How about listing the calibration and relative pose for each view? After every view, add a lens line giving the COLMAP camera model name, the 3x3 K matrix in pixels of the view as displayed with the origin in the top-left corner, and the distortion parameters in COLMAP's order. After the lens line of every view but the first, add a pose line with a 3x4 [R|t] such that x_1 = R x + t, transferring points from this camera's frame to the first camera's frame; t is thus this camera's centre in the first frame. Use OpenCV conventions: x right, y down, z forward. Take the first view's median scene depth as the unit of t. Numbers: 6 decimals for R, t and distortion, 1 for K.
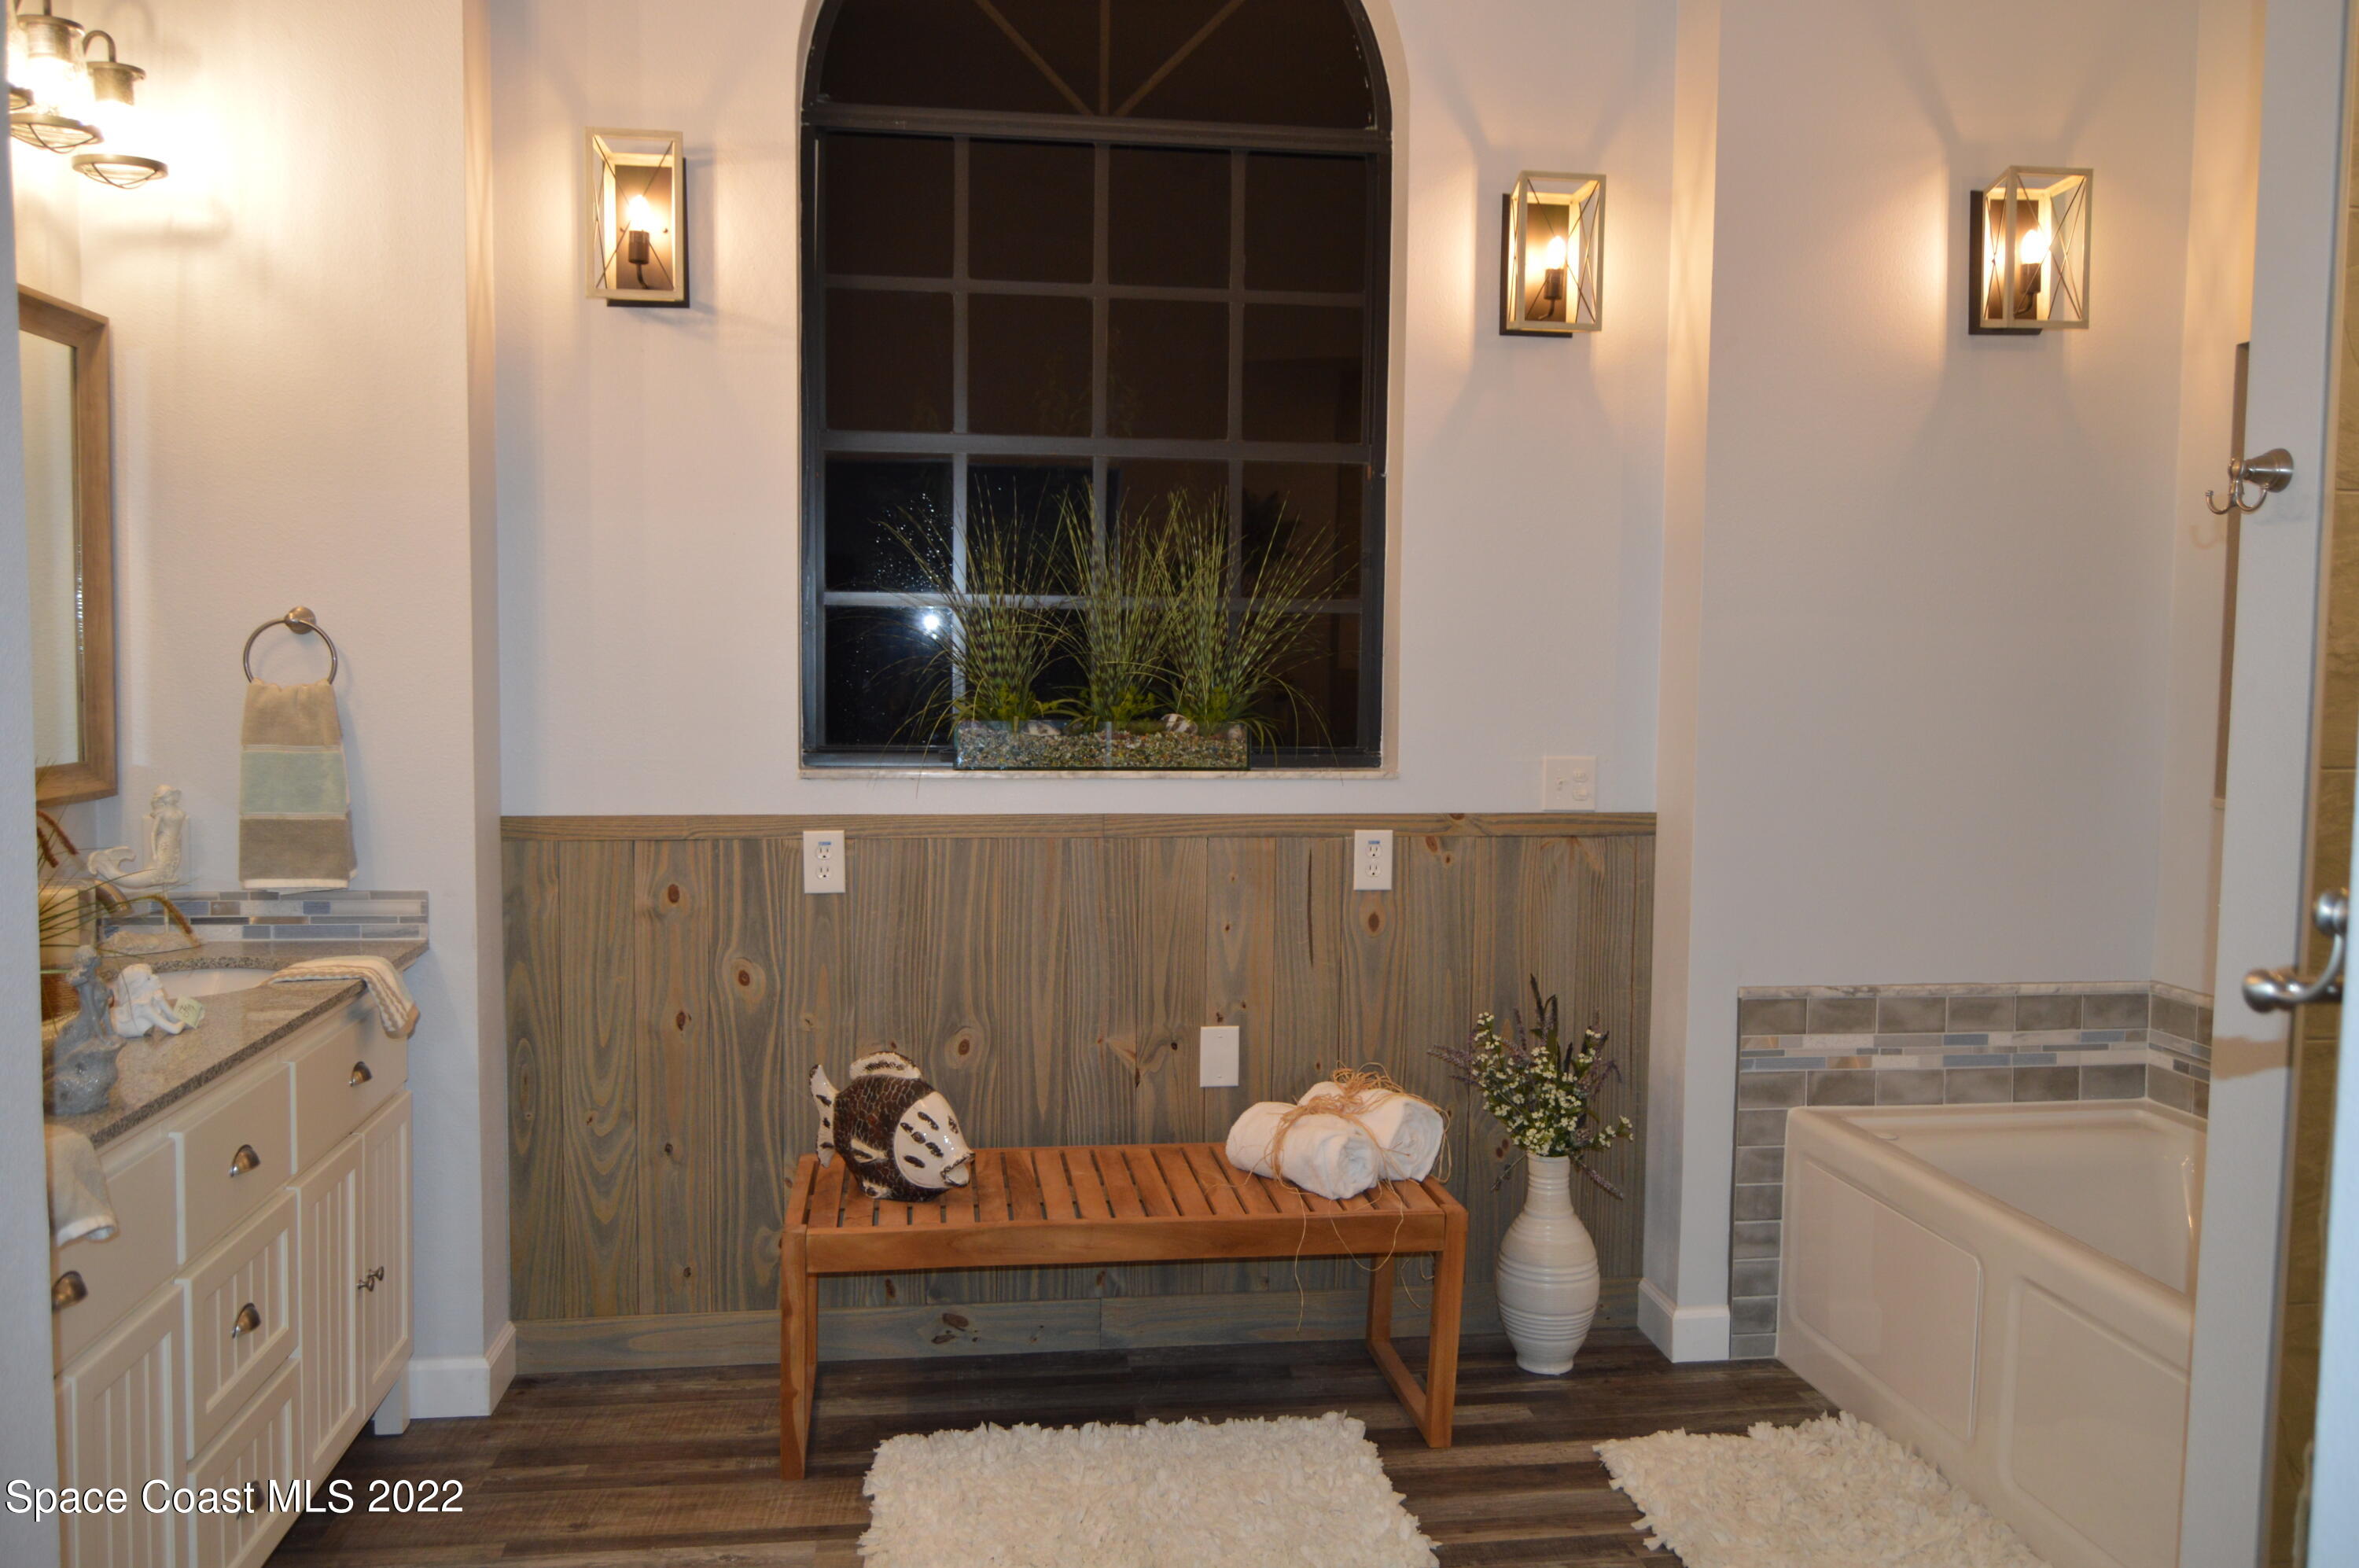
lens RADIAL K [[1852.9, 0, 1191.1], [0, 1852.9, 782.4], [0, 0, 1]] dist [-0.016287, 0.013515]
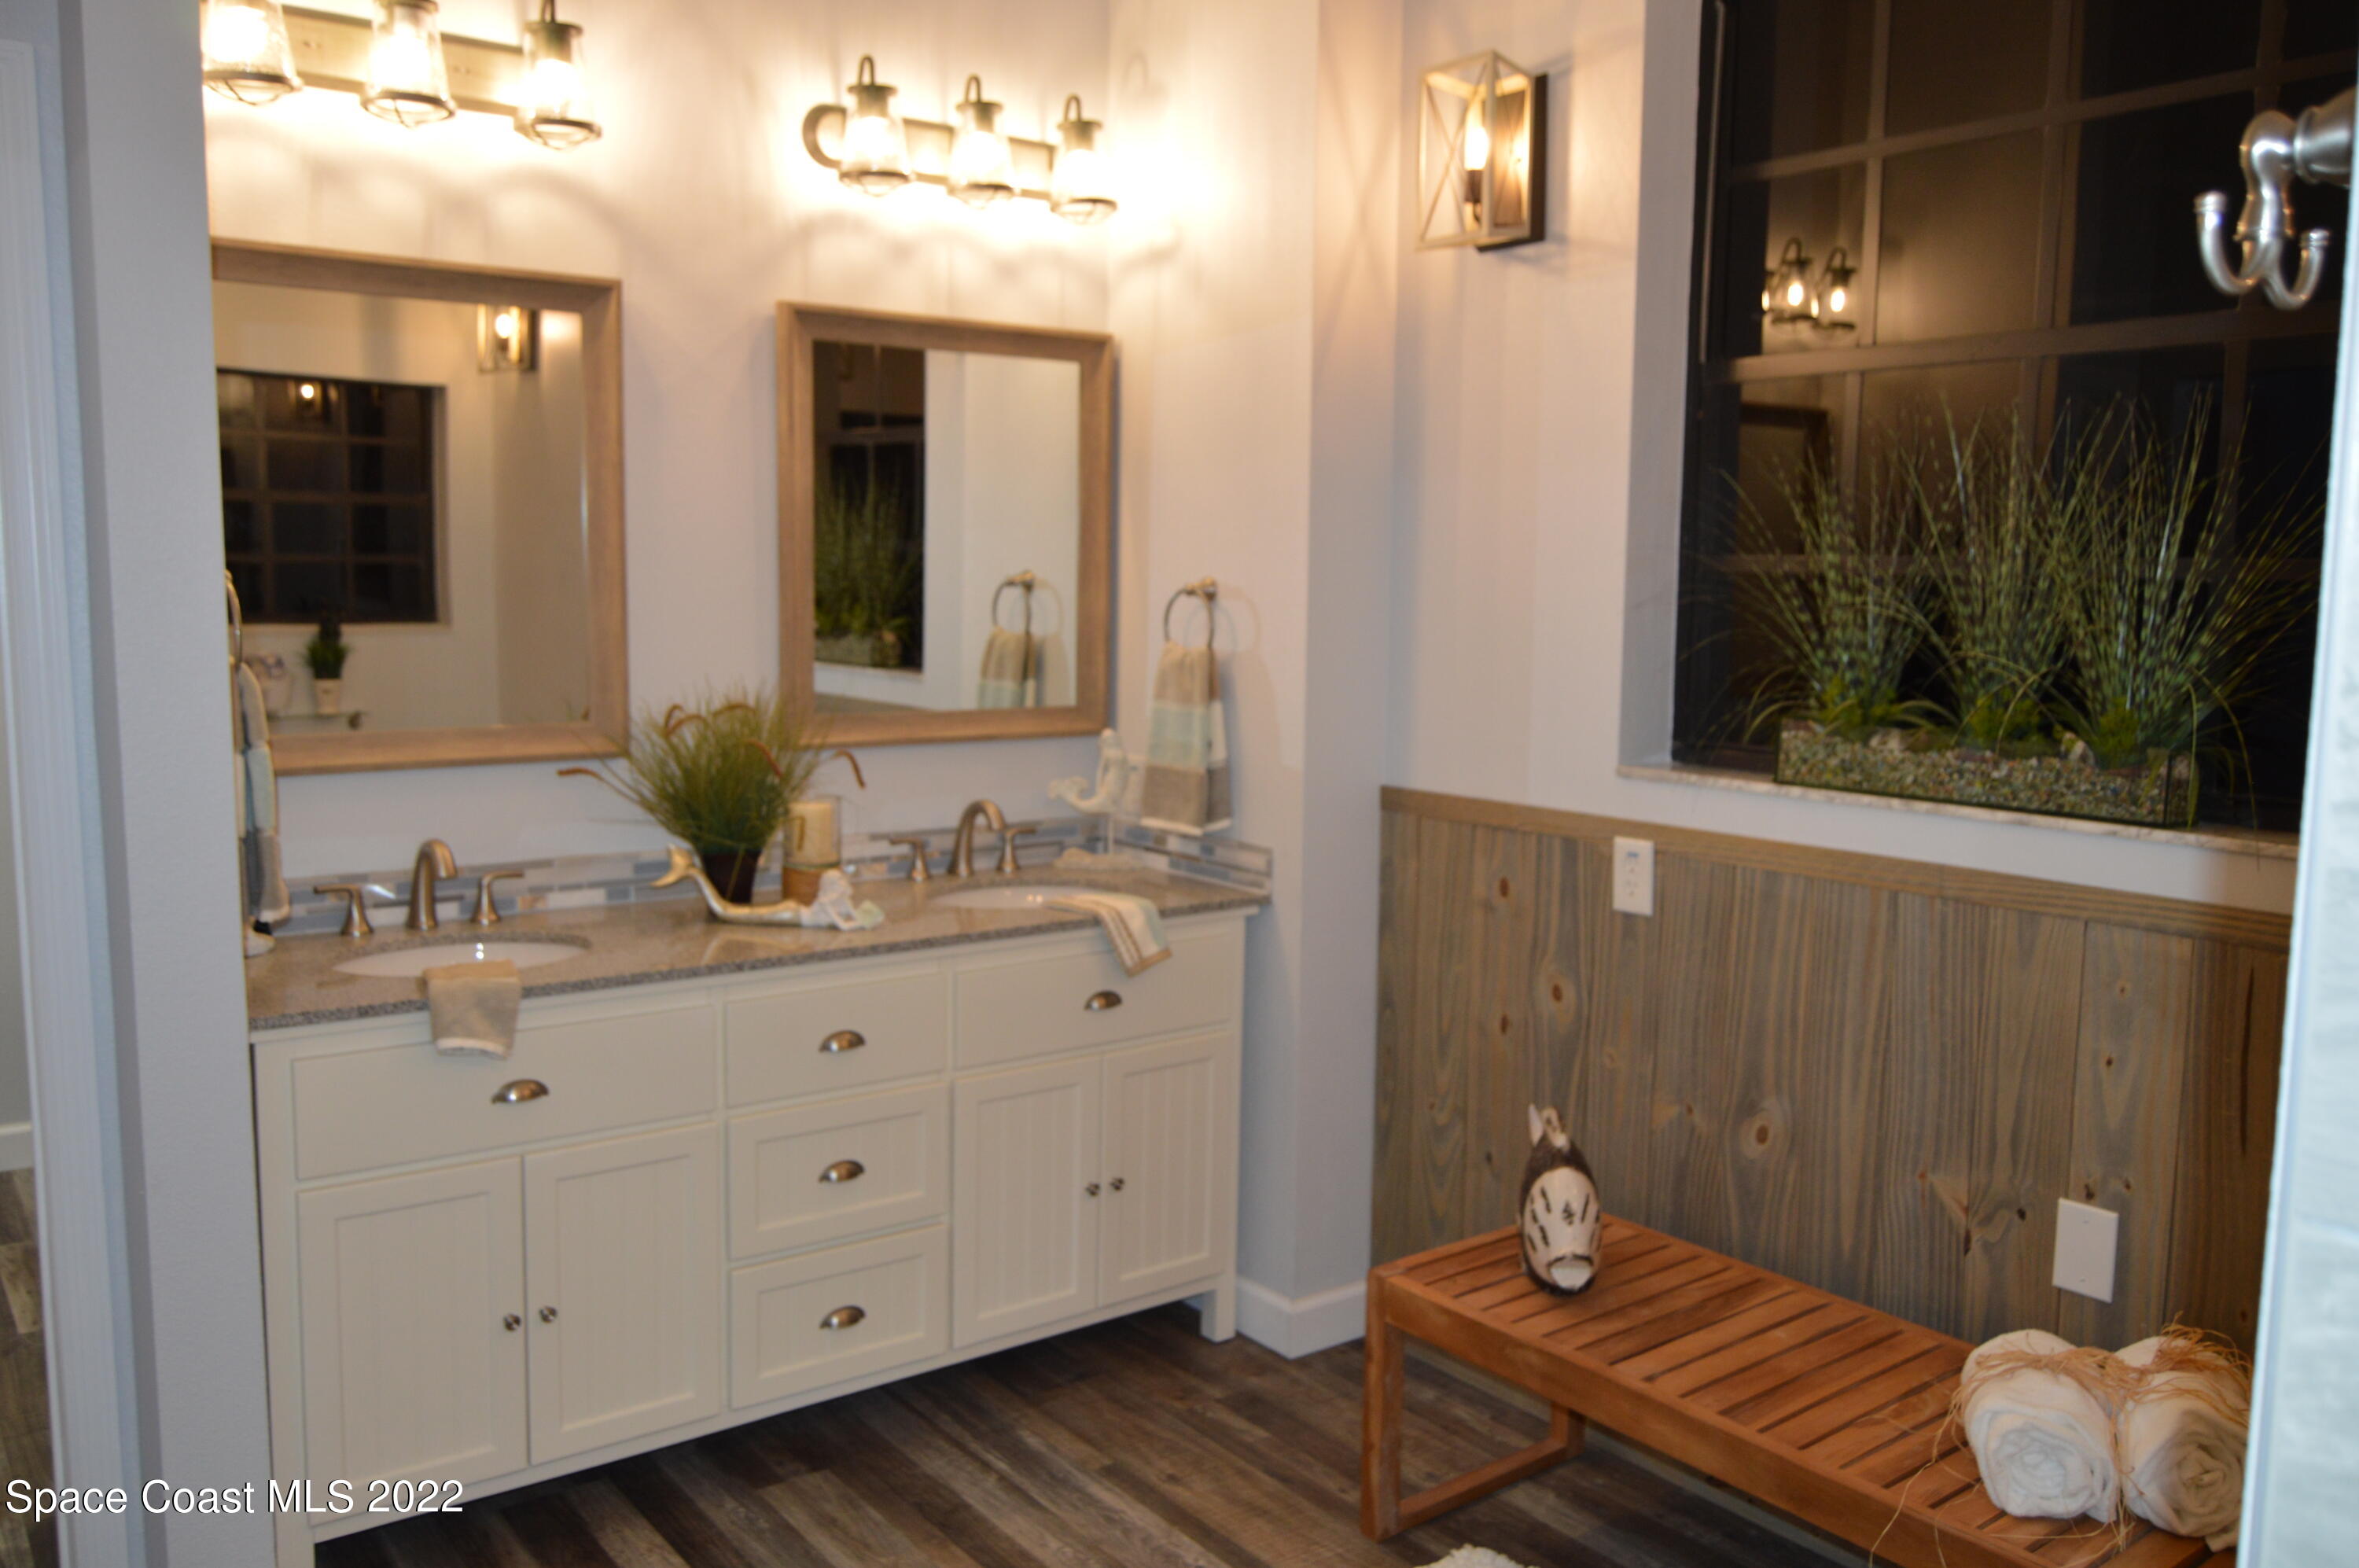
lens RADIAL K [[1824.6, 0, 1179.5], [0, 1824.6, 784.0], [0, 0, 1]] dist [-0.023807, 0.001959]
pose [[0.493100, 0.096354, -0.864620, 0.412067], [-0.070389, 0.995008, 0.070740, -0.043018], [0.867120, 0.025978, 0.497421, 0.398837]]
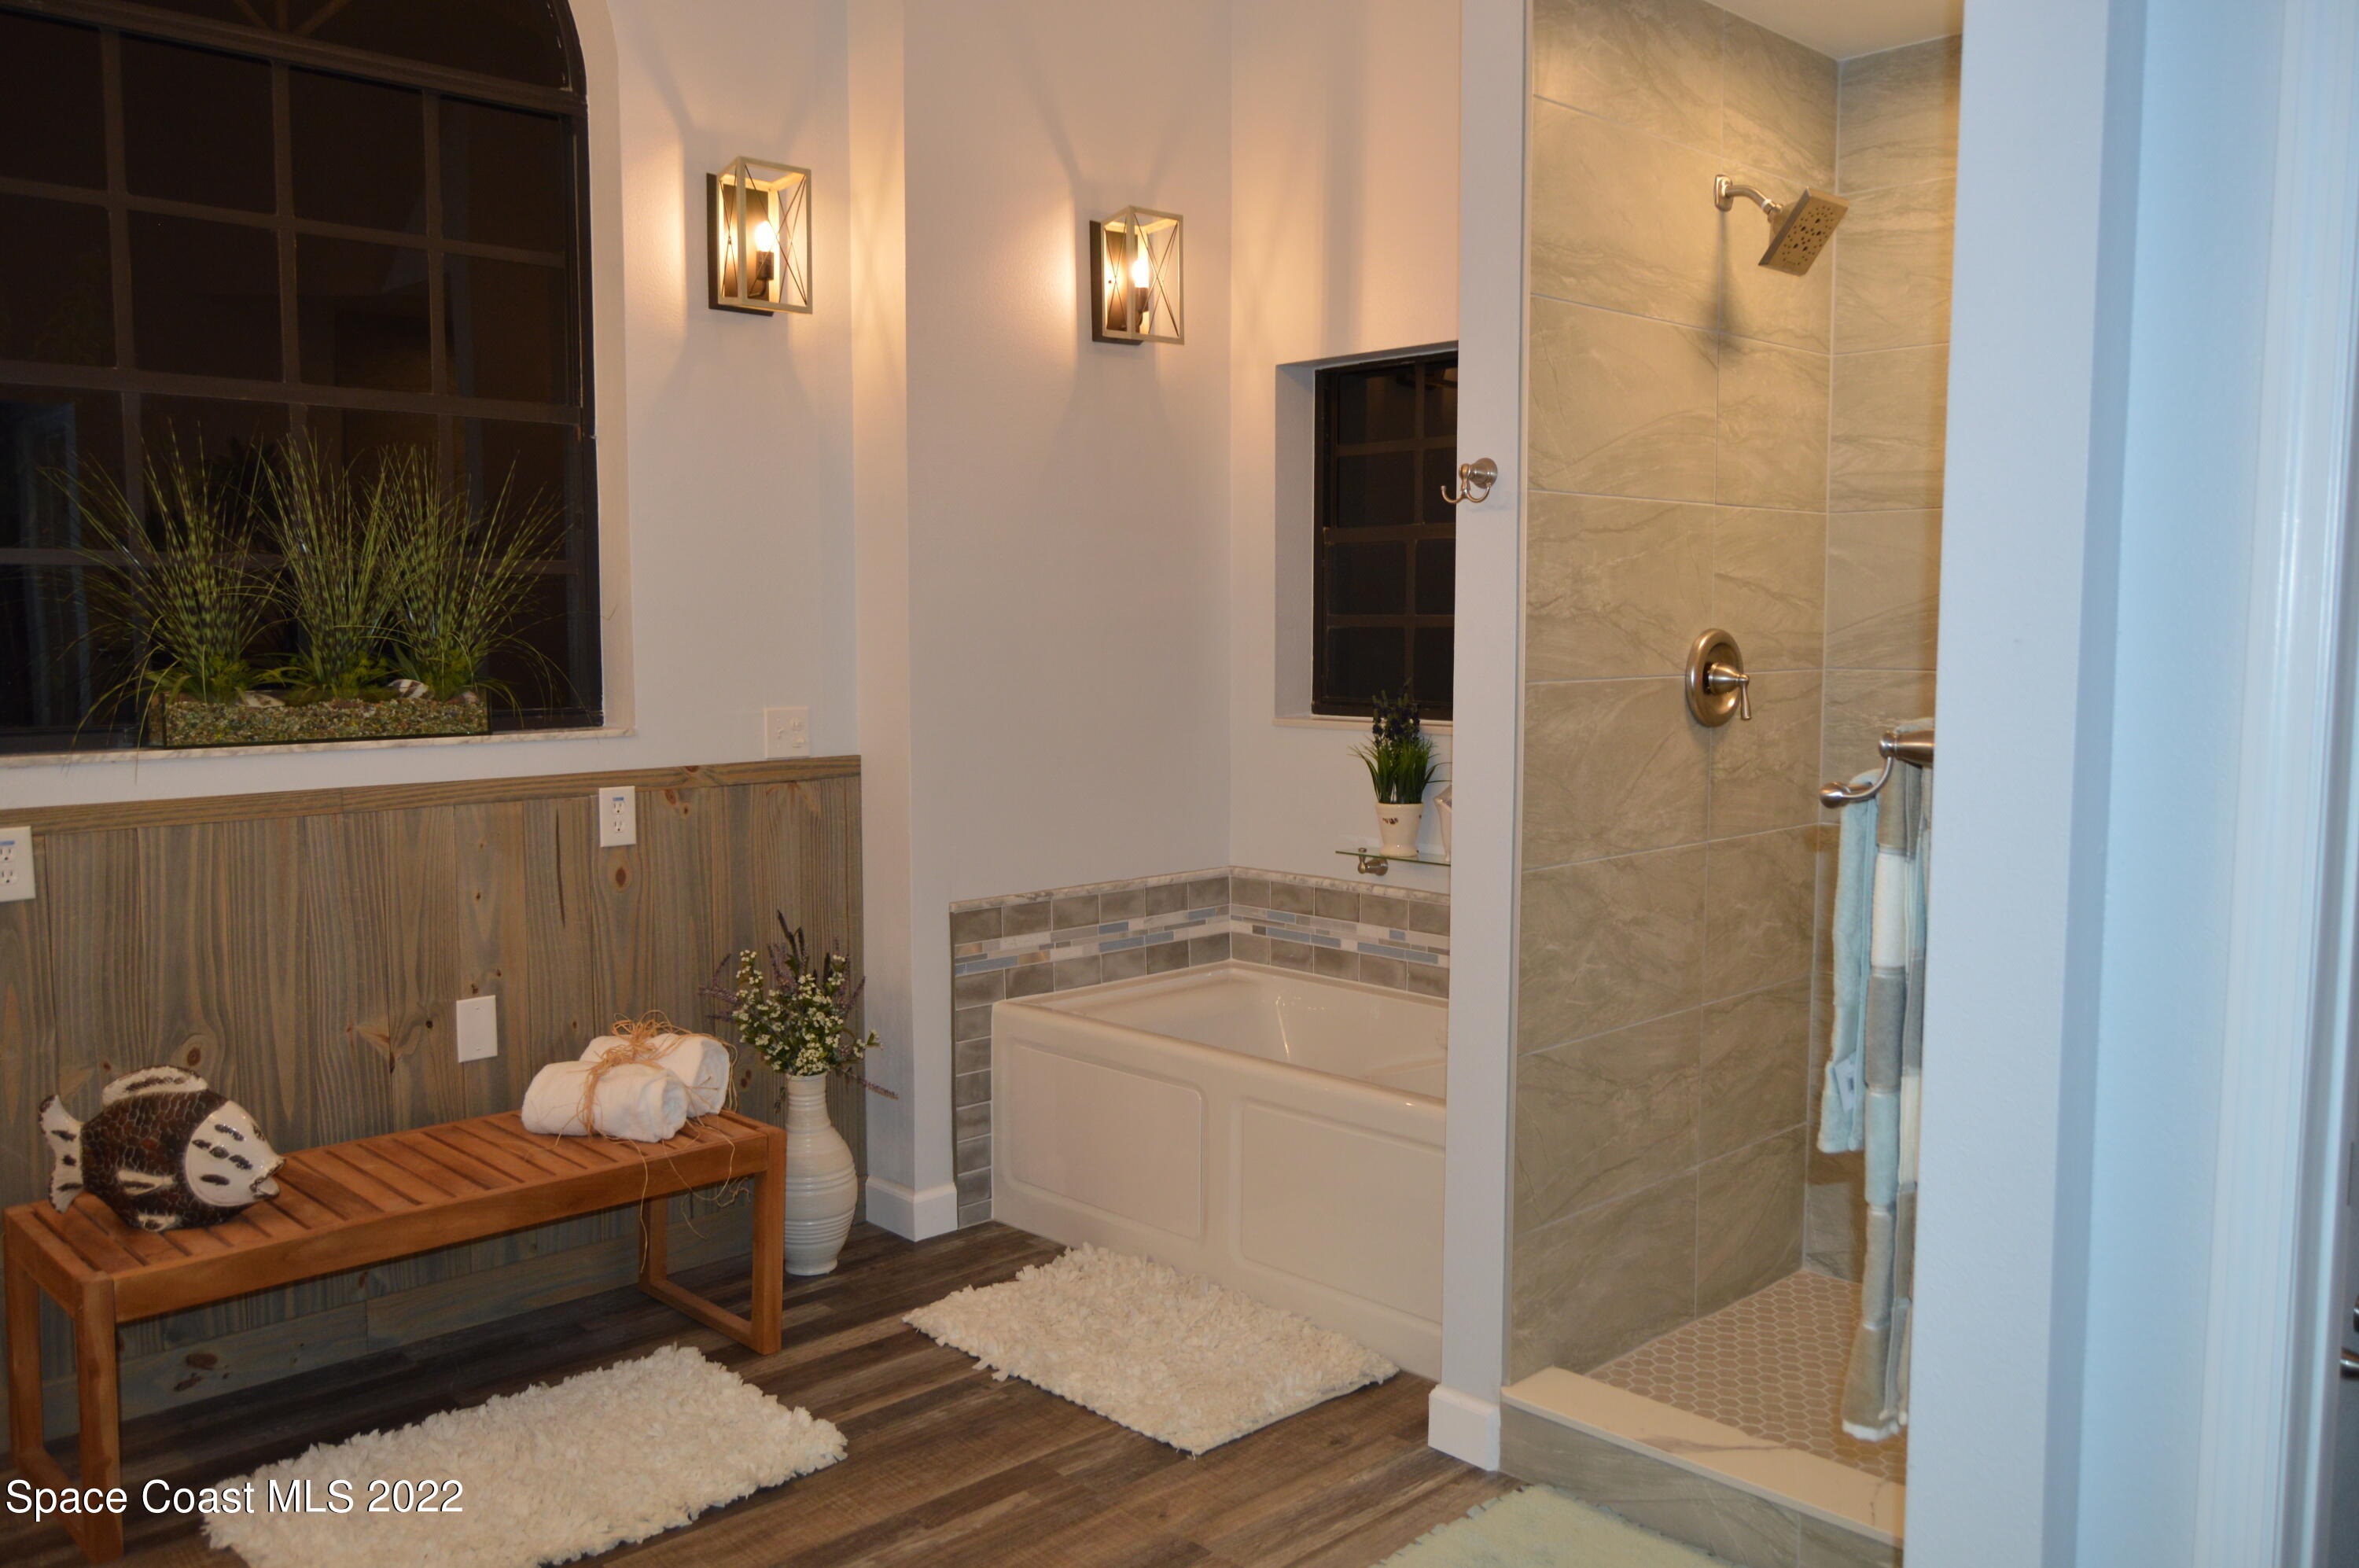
lens RADIAL K [[1852.9, 0, 1191.1], [0, 1852.9, 782.4], [0, 0, 1]] dist [-0.016287, 0.013515]
pose [[0.807691, -0.064209, 0.586099, -0.249462], [0.052032, 0.997936, 0.037622, 0.001409], [-0.587305, 0.000109, 0.809365, -0.009990]]
